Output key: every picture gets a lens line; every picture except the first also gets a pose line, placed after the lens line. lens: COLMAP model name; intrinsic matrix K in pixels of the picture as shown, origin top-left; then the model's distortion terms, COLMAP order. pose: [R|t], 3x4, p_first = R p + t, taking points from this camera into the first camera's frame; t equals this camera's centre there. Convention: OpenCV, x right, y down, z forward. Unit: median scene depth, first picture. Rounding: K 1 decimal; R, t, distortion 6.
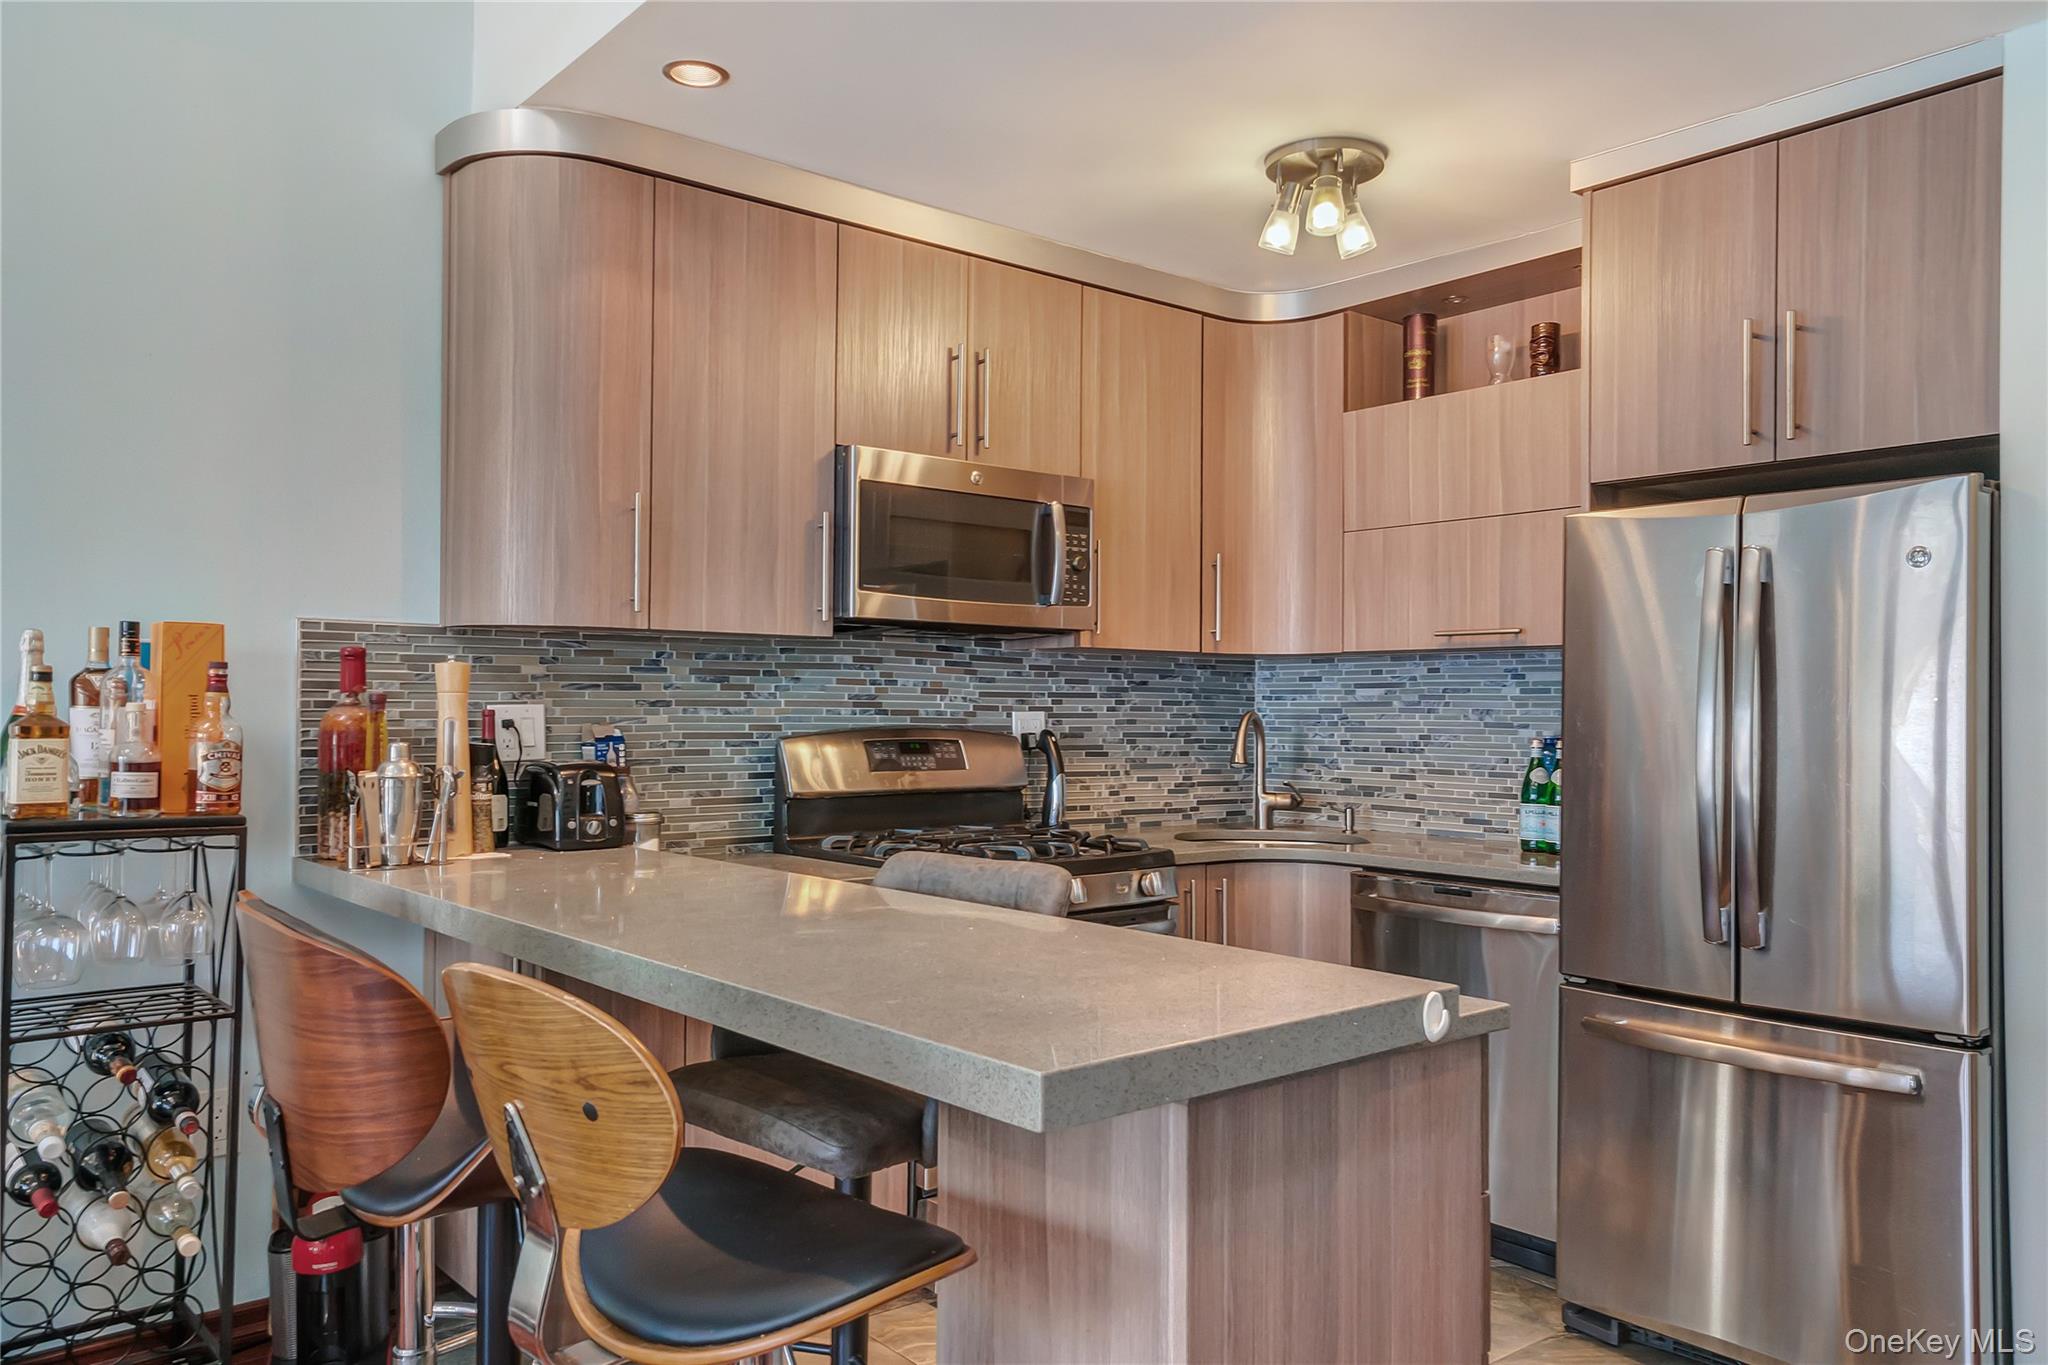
lens RADIAL K [[1509.3, 0, 1016.8], [0, 1509.3, 687.5], [0, 0, 1]] dist [0.045302, -0.013935]
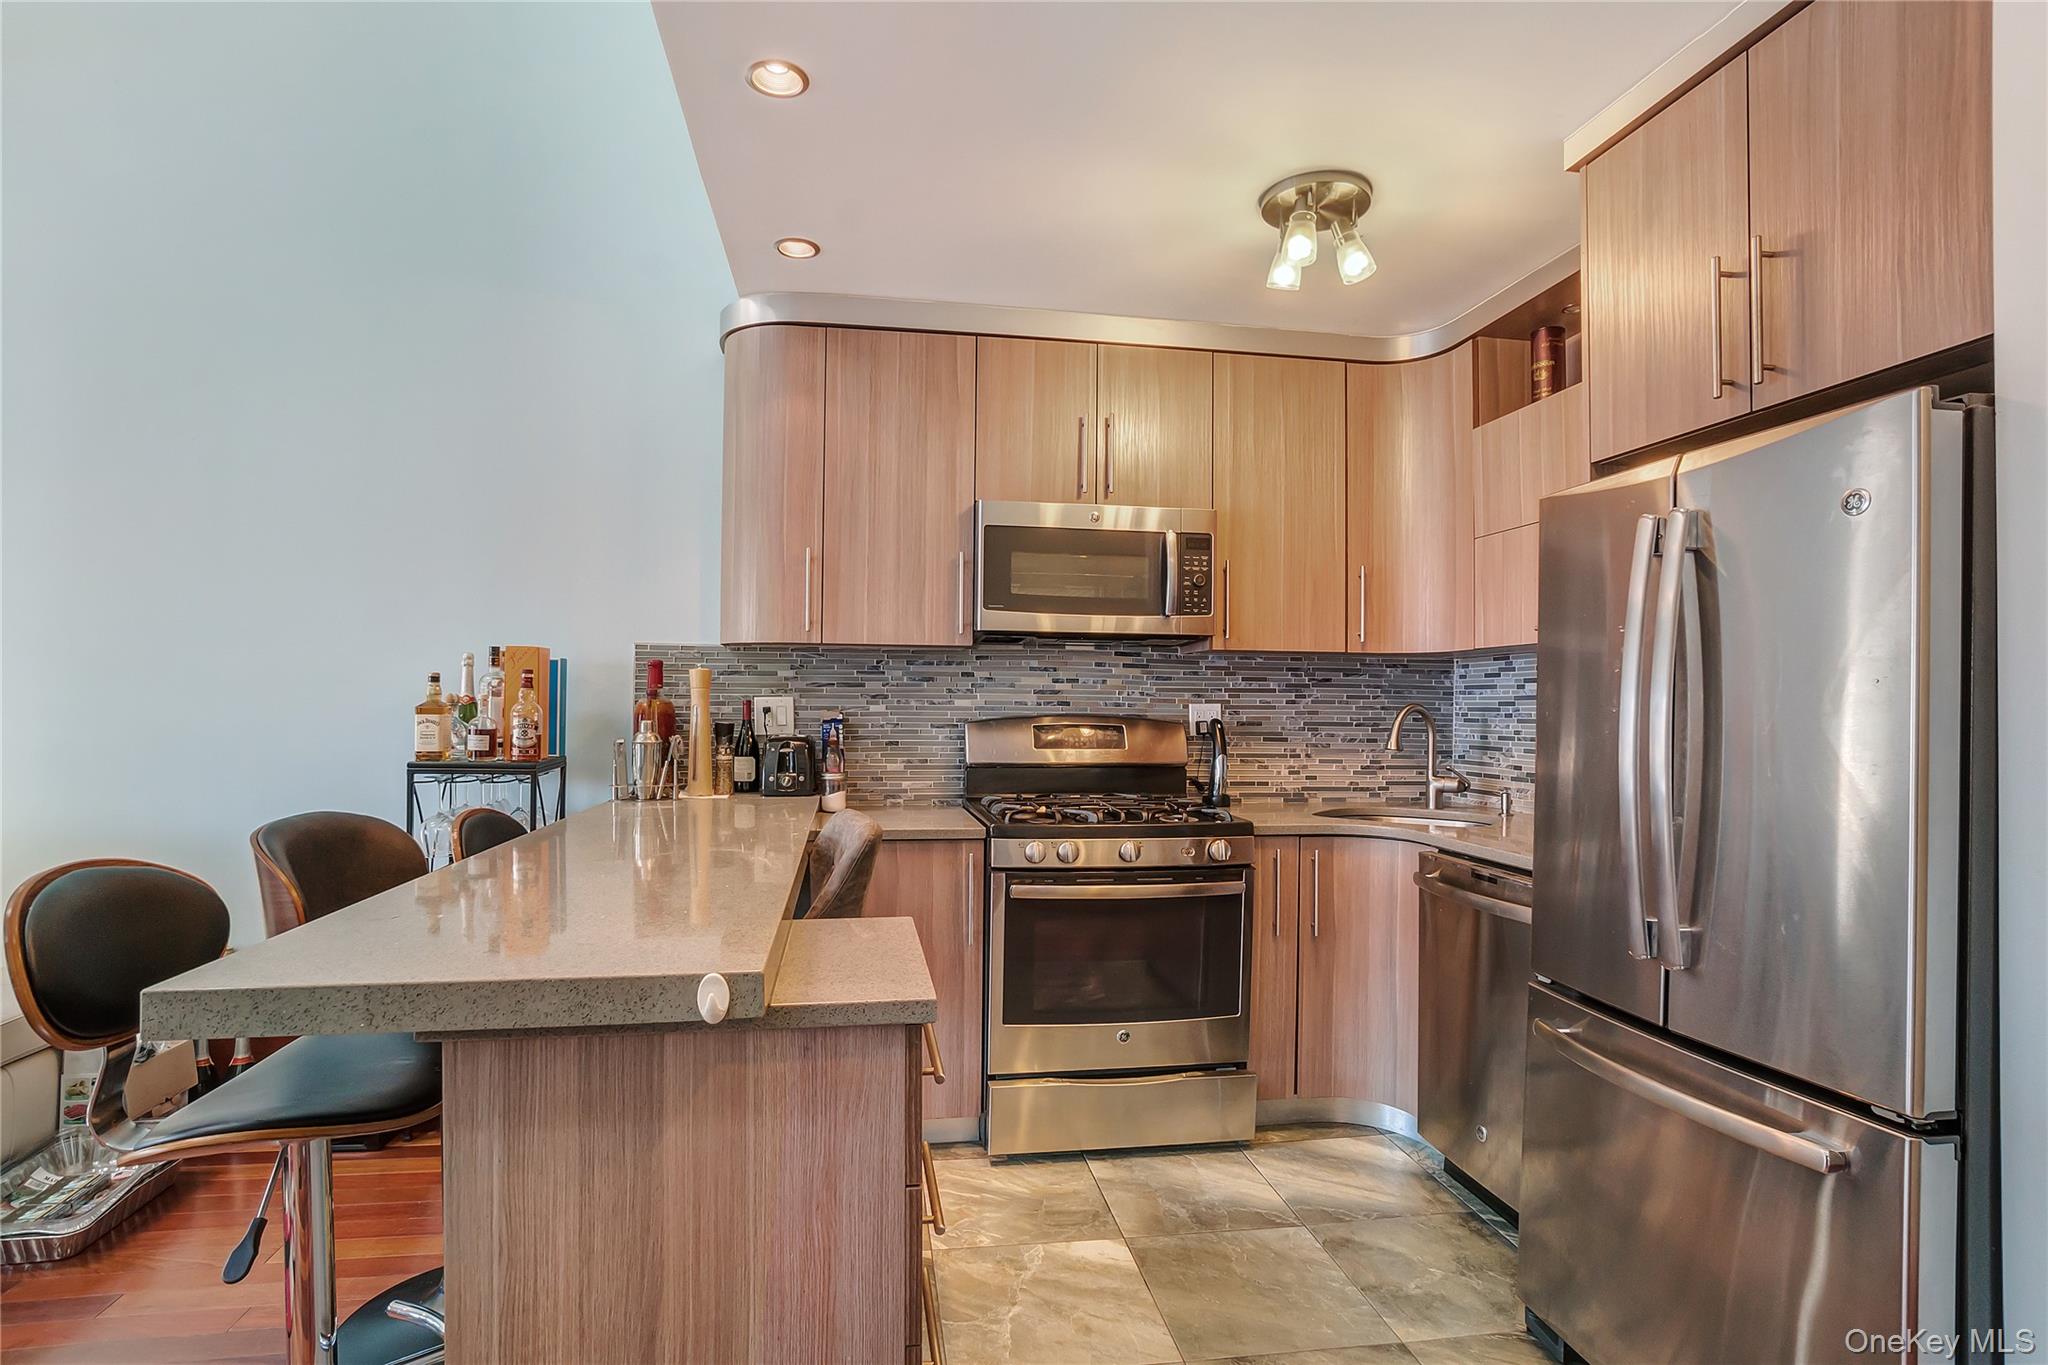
lens RADIAL K [[1016.9, 0, 1004.5], [0, 1016.9, 687.9], [0, 0, 1]] dist [-0.018603, 0.004098]
pose [[0.859764, -0.007266, -0.510640, 0.362229], [0.004265, 0.999966, -0.007048, 0.009990], [0.510674, 0.003882, 0.859766, 0.247316]]
